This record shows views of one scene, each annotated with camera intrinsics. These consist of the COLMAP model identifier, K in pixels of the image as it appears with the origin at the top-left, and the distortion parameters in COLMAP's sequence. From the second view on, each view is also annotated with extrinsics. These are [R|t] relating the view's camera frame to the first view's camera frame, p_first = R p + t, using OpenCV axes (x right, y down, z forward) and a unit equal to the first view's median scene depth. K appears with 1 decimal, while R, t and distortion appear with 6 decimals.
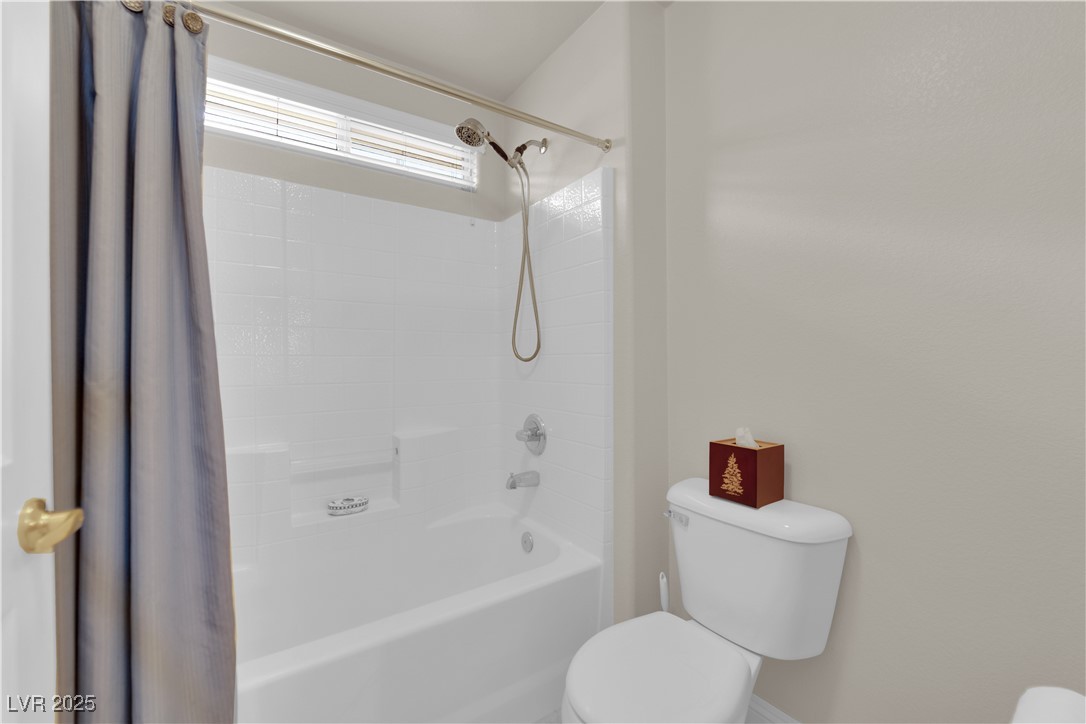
lens RADIAL K [[444.4, 0, 539.1], [0, 444.4, 350.8], [0, 0, 1]] dist [-0.012831, -0.000386]
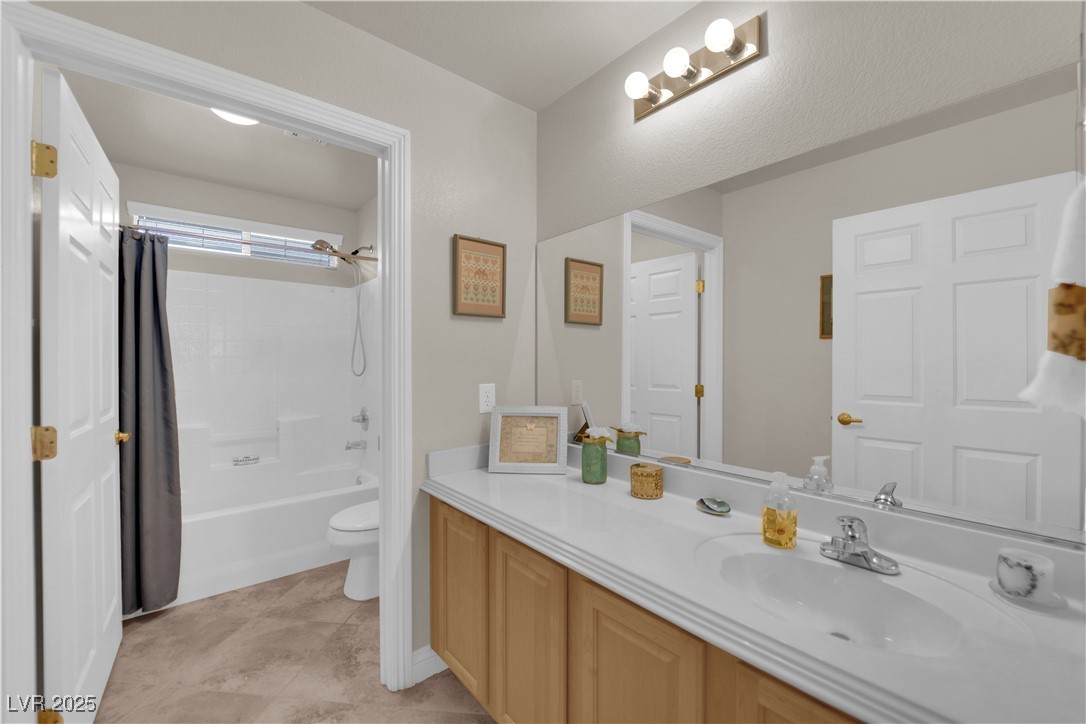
lens RADIAL K [[444.4, 0, 540.1], [0, 444.4, 353.2], [0, 0, 1]] dist [-0.012831, -0.000386]
pose [[0.994120, 0.006343, 0.108097, 0.534992], [-0.006720, 0.999973, 0.003123, -0.082898], [-0.108074, -0.003831, 0.994135, -0.860269]]
